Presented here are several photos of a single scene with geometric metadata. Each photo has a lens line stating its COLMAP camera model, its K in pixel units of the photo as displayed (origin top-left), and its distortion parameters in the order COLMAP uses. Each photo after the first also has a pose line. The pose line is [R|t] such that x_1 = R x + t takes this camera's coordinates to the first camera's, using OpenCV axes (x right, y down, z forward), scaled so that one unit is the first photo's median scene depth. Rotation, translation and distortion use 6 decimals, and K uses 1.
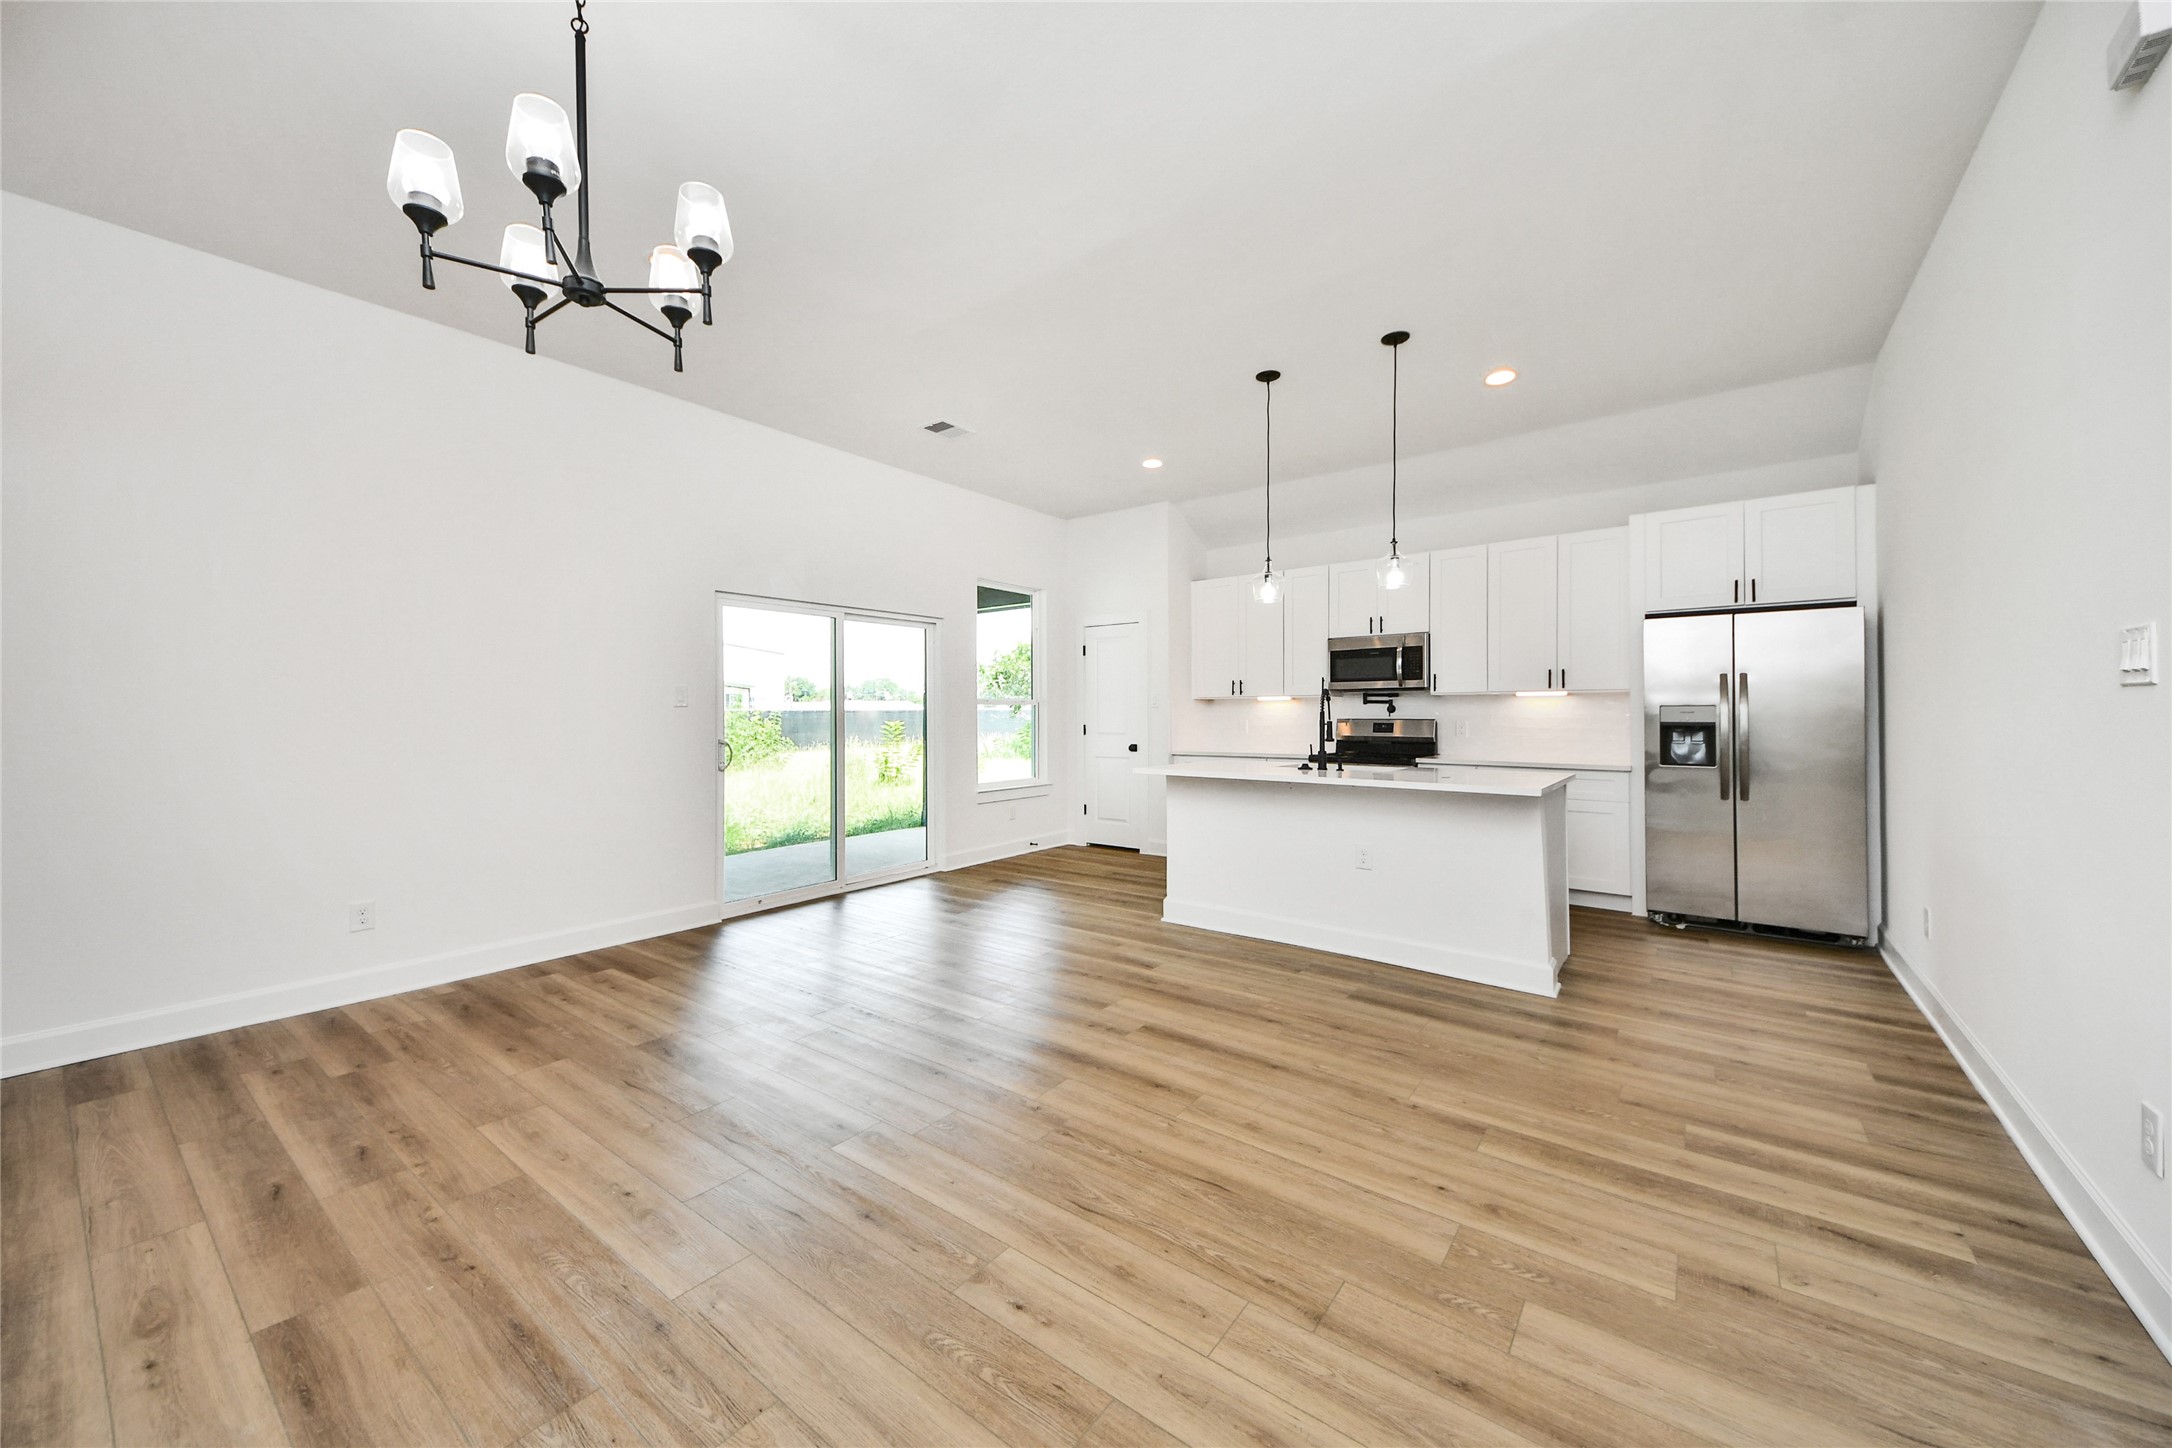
lens RADIAL K [[788.2, 0, 1091.5], [0, 788.2, 712.0], [0, 0, 1]] dist [0.048847, -0.014680]
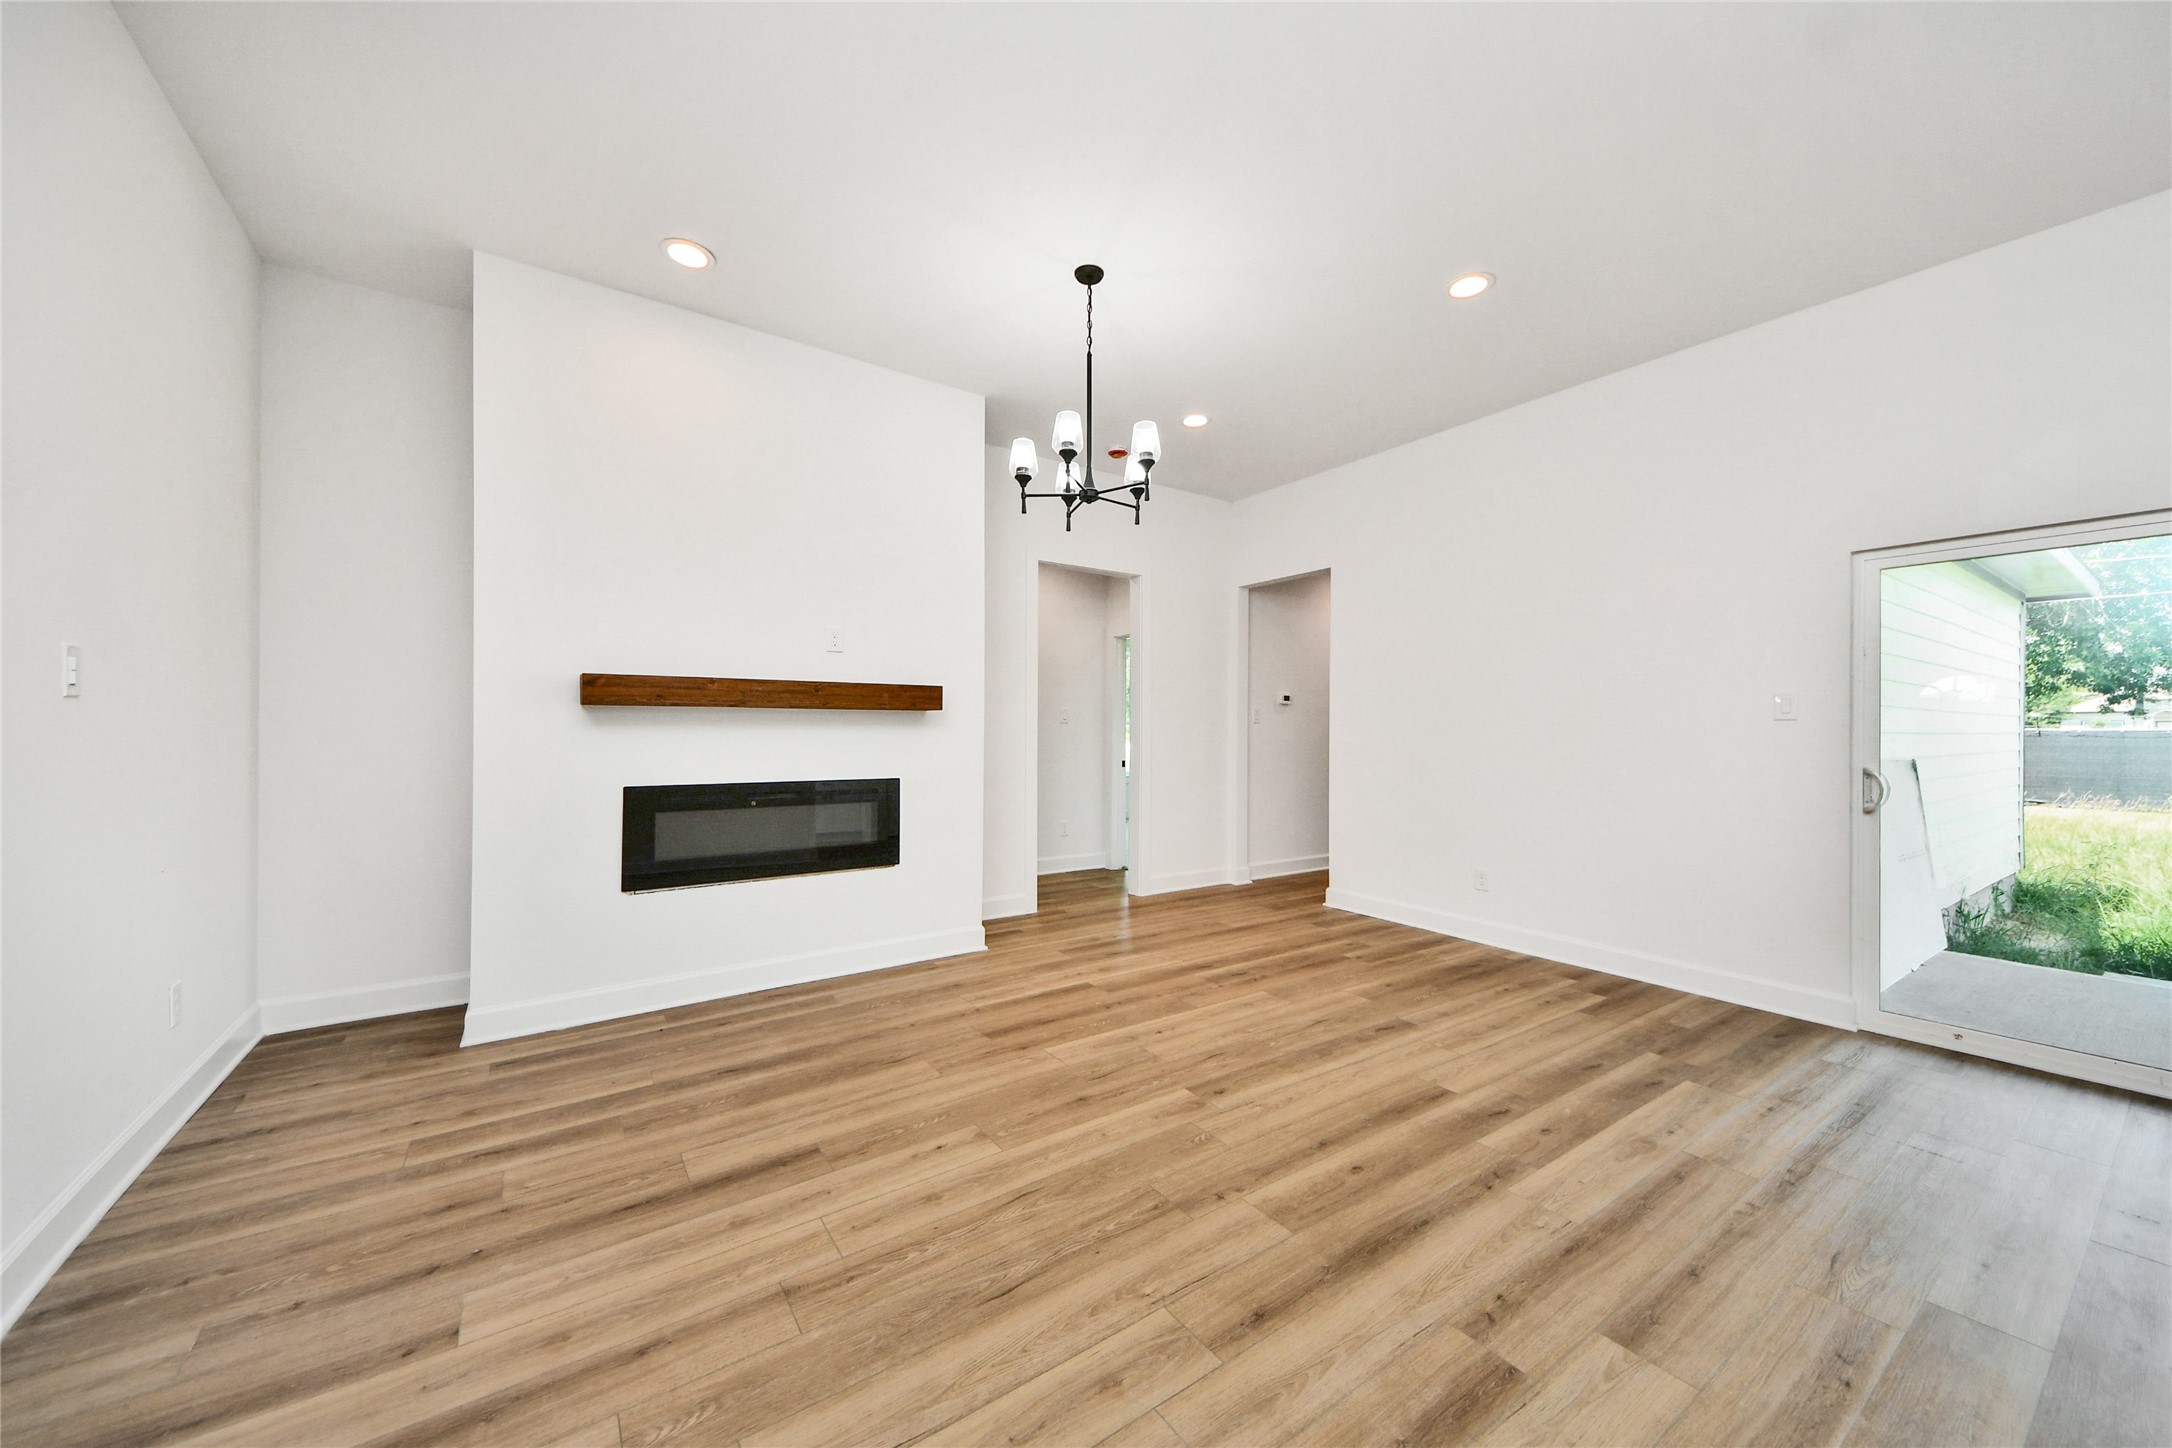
lens RADIAL K [[775.2, 0, 1086.7], [0, 775.2, 729.3], [0, 0, 1]] dist [0.064670, -0.025456]
pose [[-0.306949, 0.002155, -0.951724, 0.422872], [-0.002801, 0.999991, 0.003168, 0.001972], [0.951722, 0.003638, -0.306940, 0.618804]]
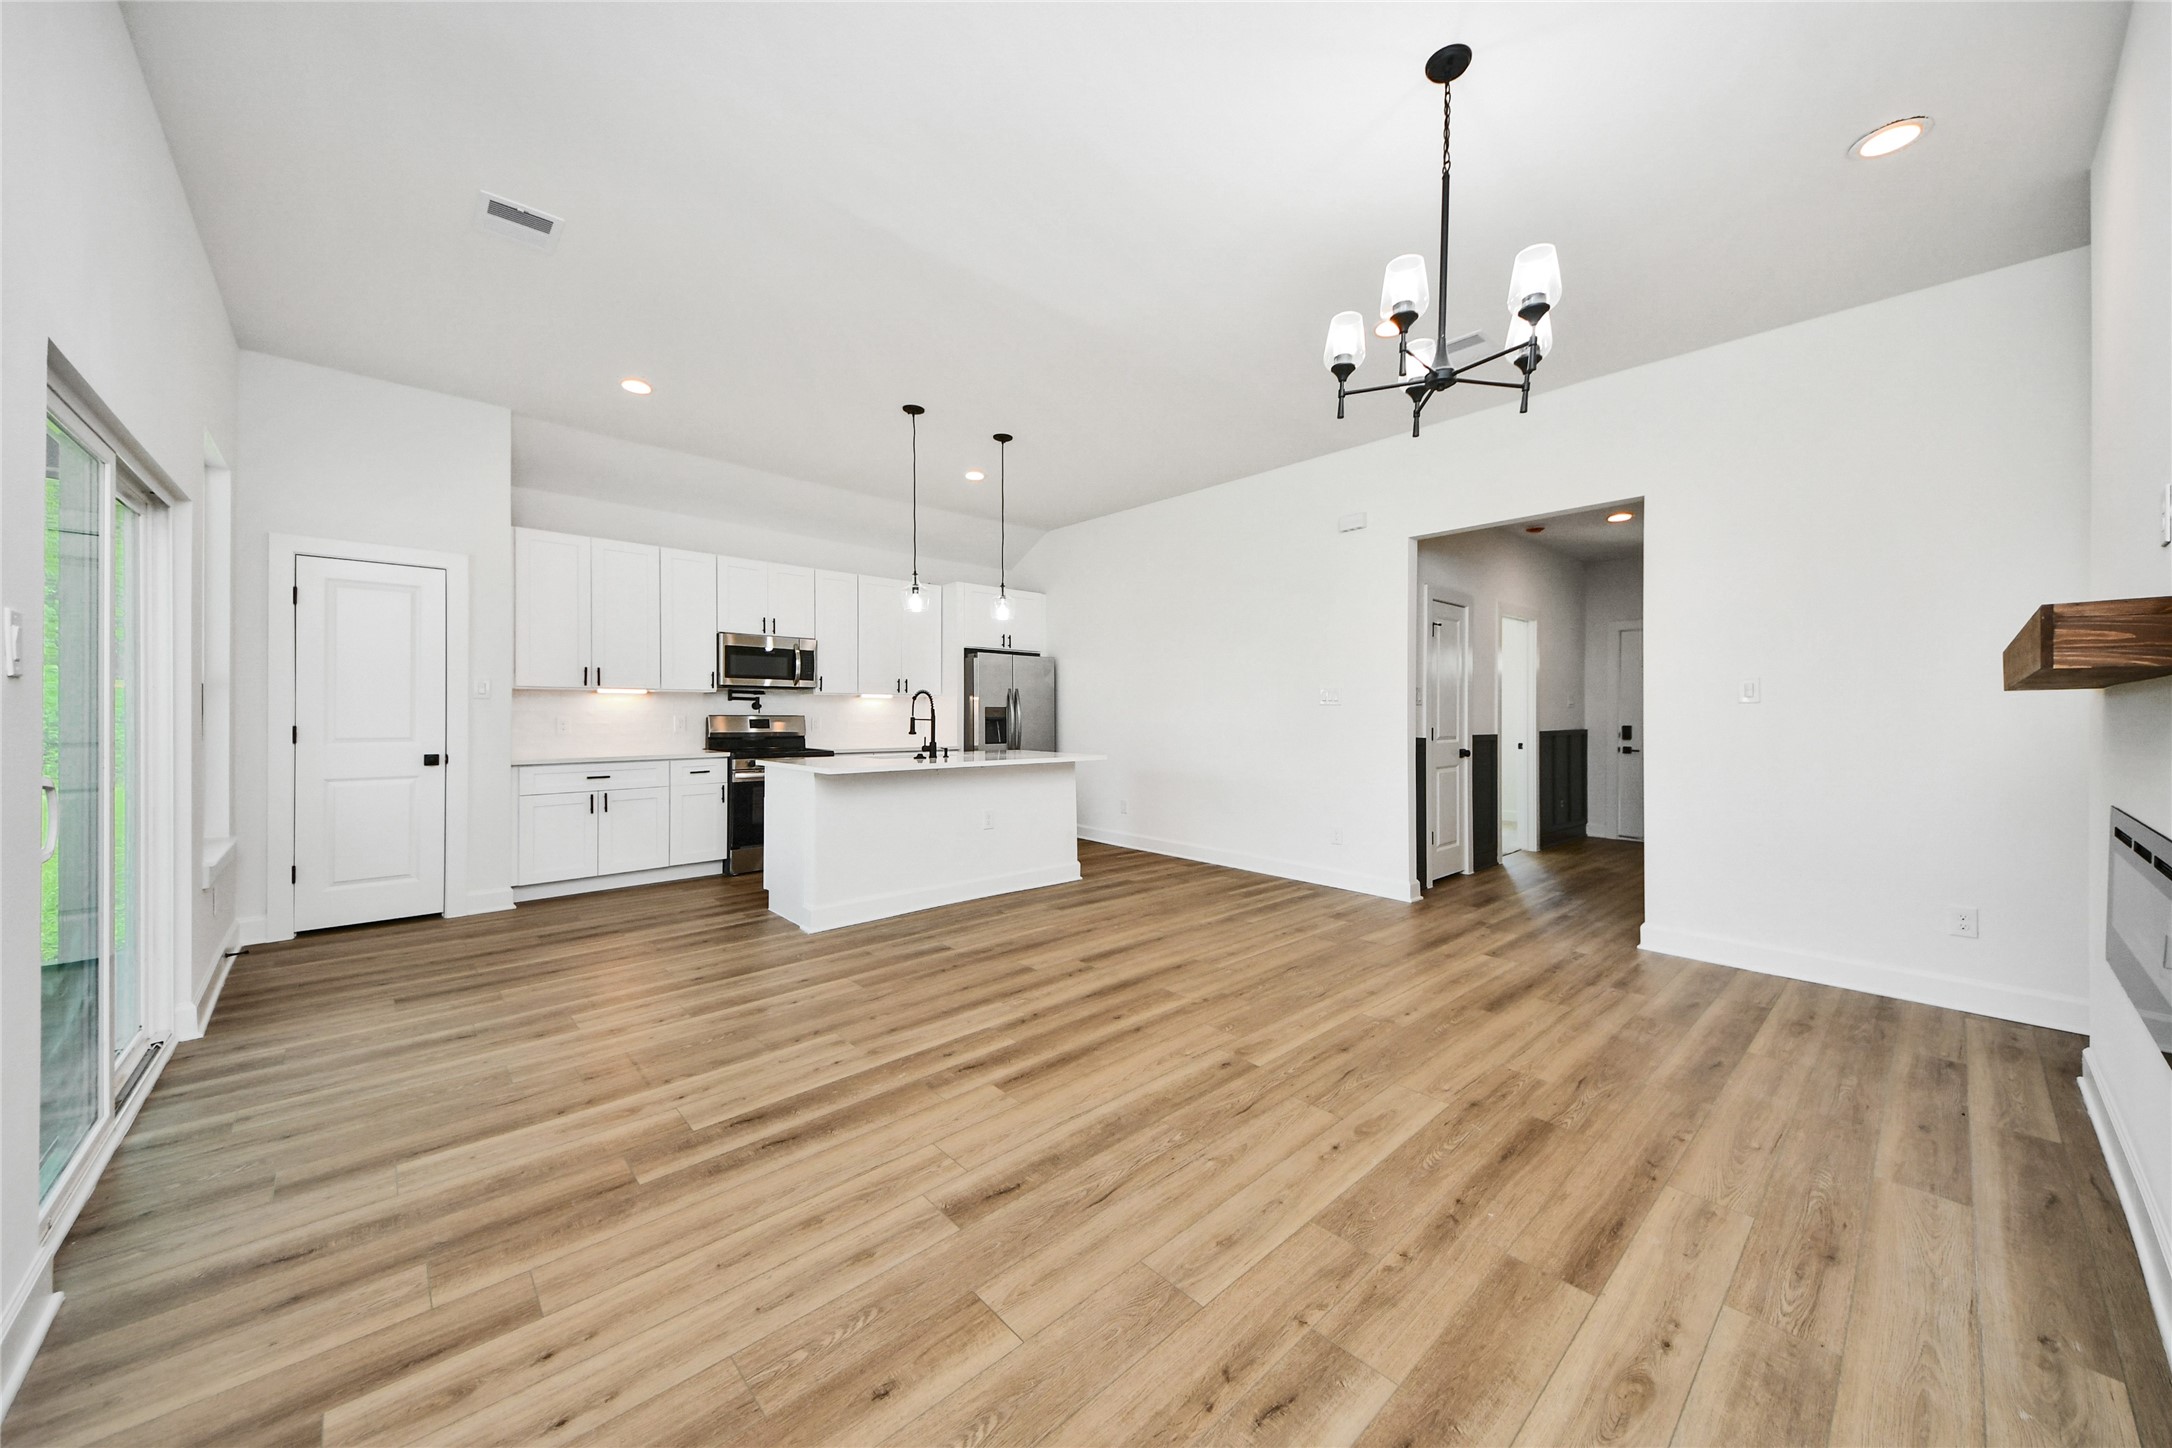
lens RADIAL K [[769.9, 0, 1091.8], [0, 769.9, 720.7], [0, 0, 1]] dist [0.056160, -0.019594]
pose [[0.172402, -0.006717, 0.985004, -0.777984], [-0.007766, 0.999936, 0.008178, 0.005416], [-0.984996, -0.009060, 0.172338, 0.534139]]
